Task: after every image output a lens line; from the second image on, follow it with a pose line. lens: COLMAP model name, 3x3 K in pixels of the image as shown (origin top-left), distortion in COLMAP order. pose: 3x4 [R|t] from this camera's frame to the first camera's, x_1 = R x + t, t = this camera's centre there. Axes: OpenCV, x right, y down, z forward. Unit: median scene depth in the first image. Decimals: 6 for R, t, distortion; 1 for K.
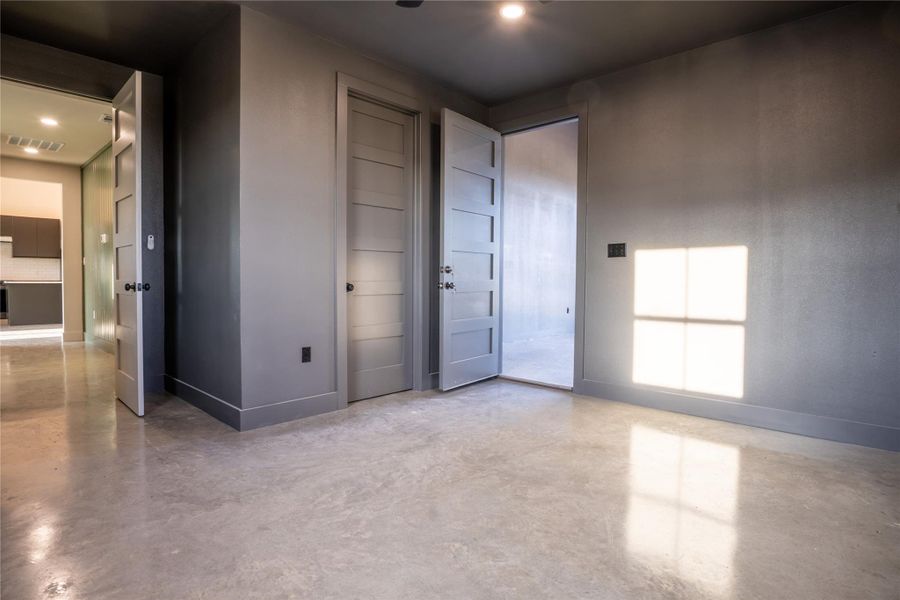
lens RADIAL K [[477.7, 0, 450.0], [0, 477.7, 300.0], [0, 0, 1]] dist [-0.028992, 0.001212]
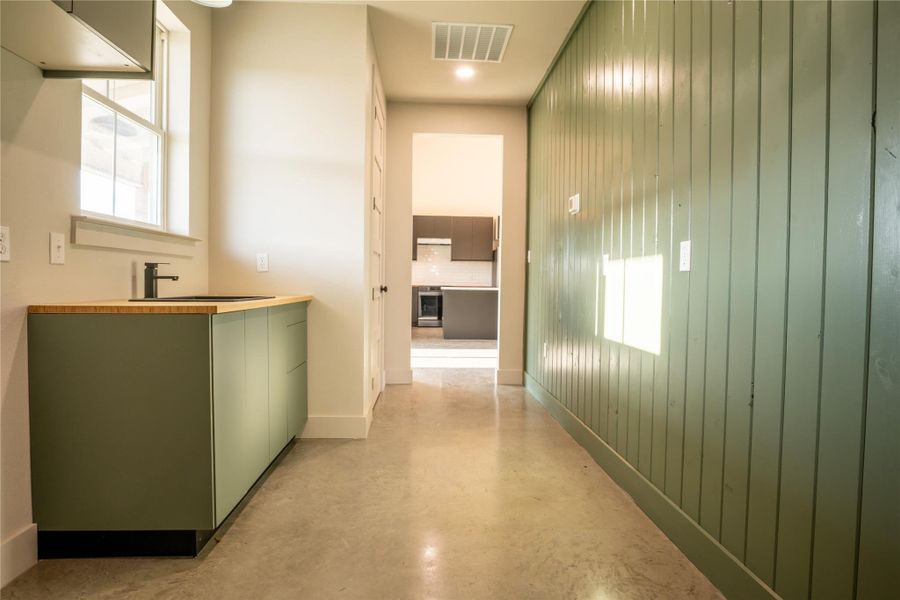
lens RADIAL K [[487.6, 0, 448.6], [0, 487.6, 296.7], [0, 0, 1]] dist [-0.048300, 0.017301]
pose [[0.714595, 0.019746, -0.699260, -0.408731], [-0.032989, 0.999441, -0.005490, -0.023024], [0.698760, 0.026991, 0.714847, 0.474238]]
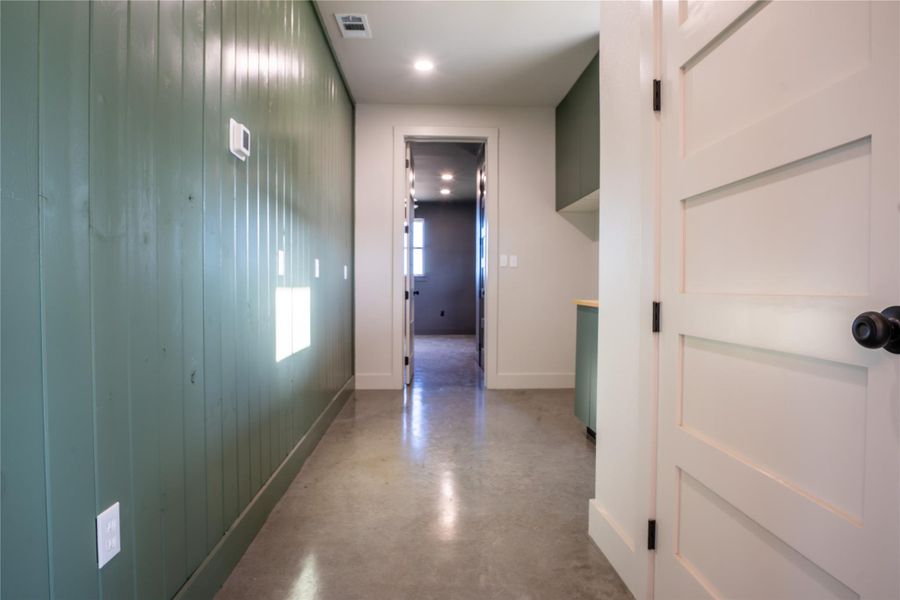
lens RADIAL K [[466.8, 0, 450.0], [0, 466.8, 300.0], [0, 0, 1]] dist [-0.045077, 0.000008]
pose [[-0.719424, -0.030781, 0.693889, -0.887315], [0.015088, 0.998089, 0.059918, -0.045658], [-0.694408, 0.053576, -0.717584, 0.976478]]
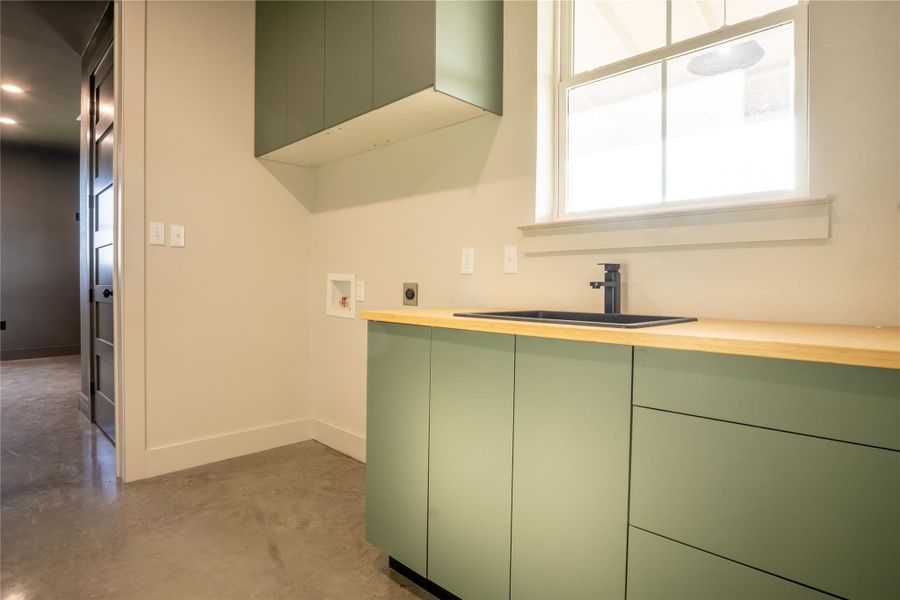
lens RADIAL K [[487.6, 0, 448.6], [0, 487.6, 296.7], [0, 0, 1]] dist [-0.048300, 0.017301]
pose [[-0.999473, -0.019011, 0.026325, -0.701094], [-0.017479, 0.998207, 0.057241, -0.036982], [-0.027366, 0.056751, -0.998013, 0.792676]]
